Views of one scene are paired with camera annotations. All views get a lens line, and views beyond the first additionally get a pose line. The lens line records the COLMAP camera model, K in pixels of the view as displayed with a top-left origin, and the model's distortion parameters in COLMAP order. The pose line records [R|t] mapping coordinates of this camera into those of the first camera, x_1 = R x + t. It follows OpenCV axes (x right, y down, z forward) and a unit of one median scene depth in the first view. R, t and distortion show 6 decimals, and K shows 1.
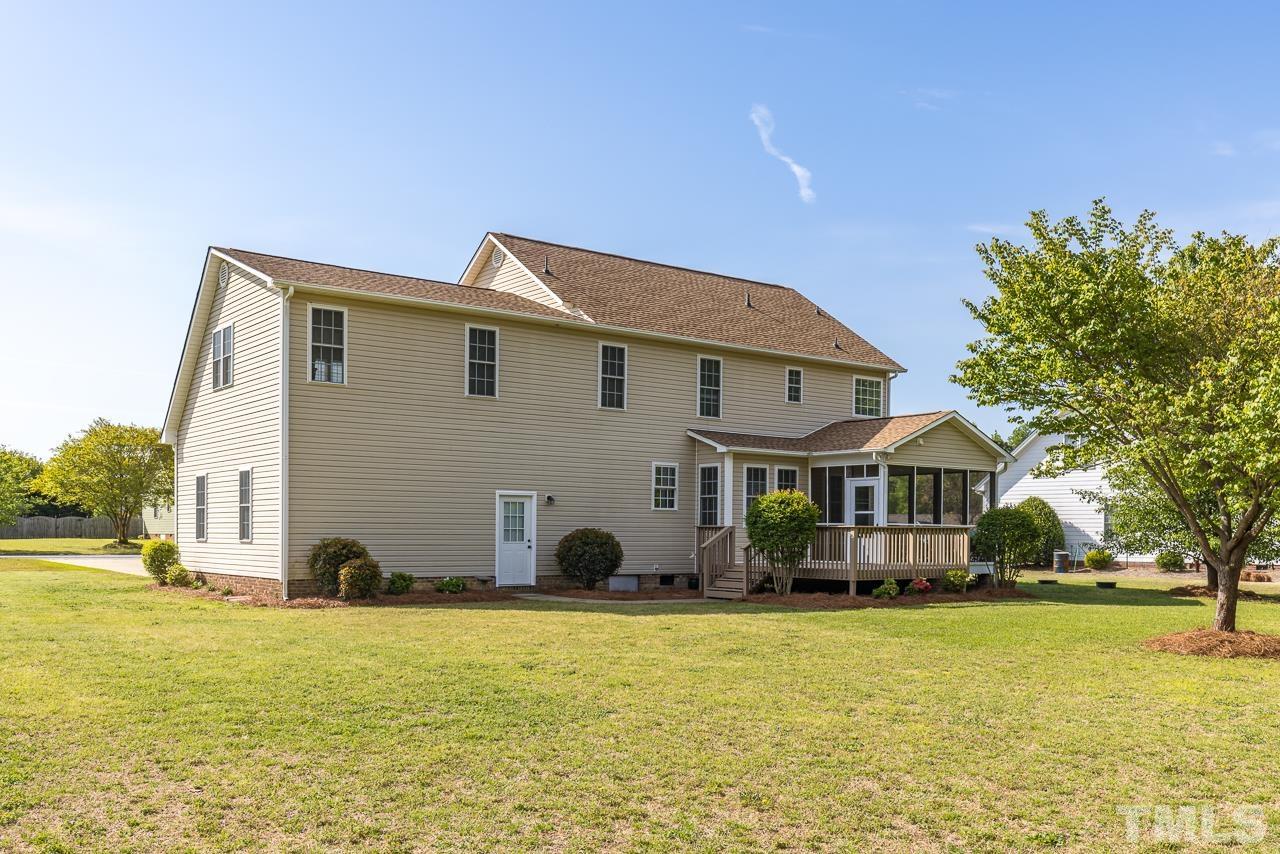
lens RADIAL K [[1144.4, 0, 640.0], [0, 1144.4, 427.0], [0, 0, 1]] dist [0.005687, 0.001483]
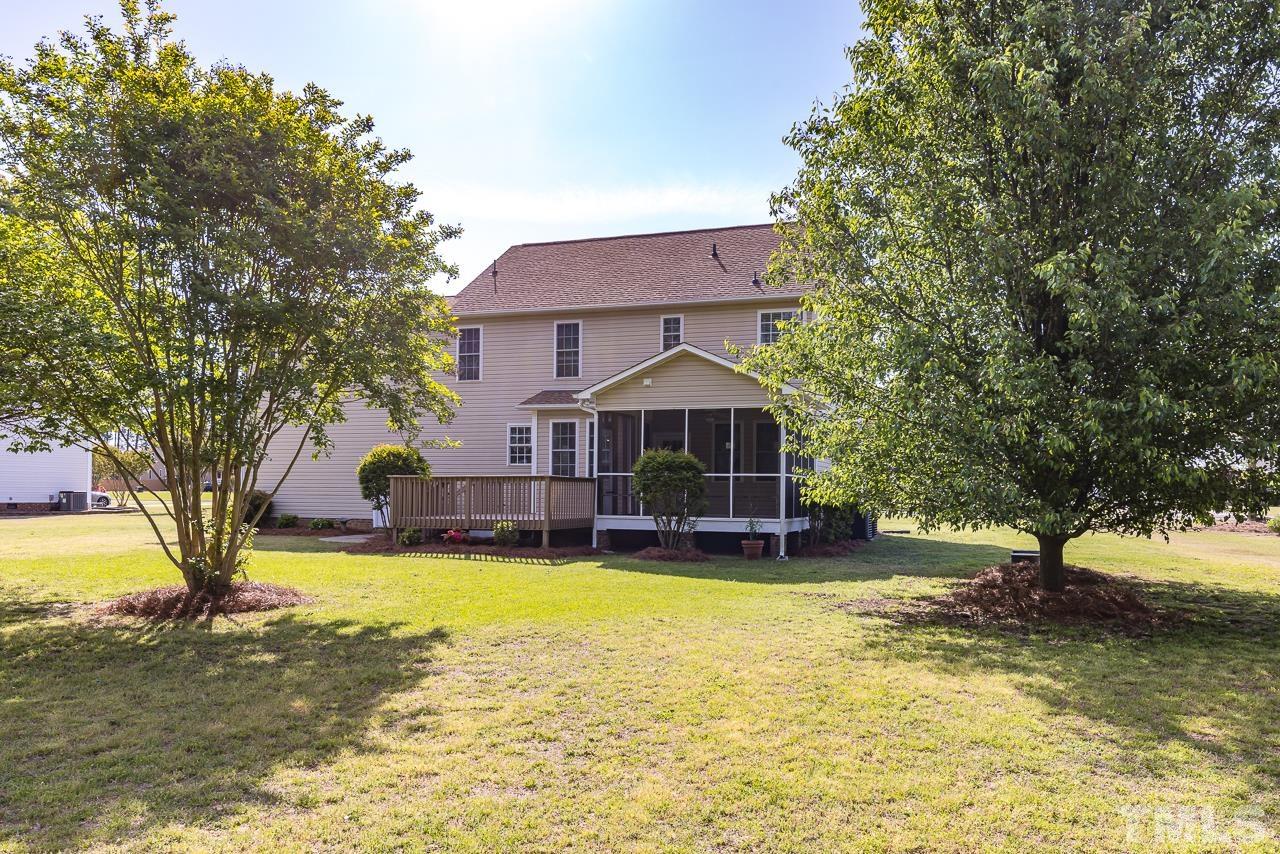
lens RADIAL K [[949.7, 0, 640.0], [0, 949.7, 427.0], [0, 0, 1]] dist [-0.000833, -0.000513]
pose [[0.528006, -0.061194, -0.847033, 0.869545], [0.067064, 0.997290, -0.030244, 0.070620], [0.846589, -0.040837, 0.530679, 0.603762]]
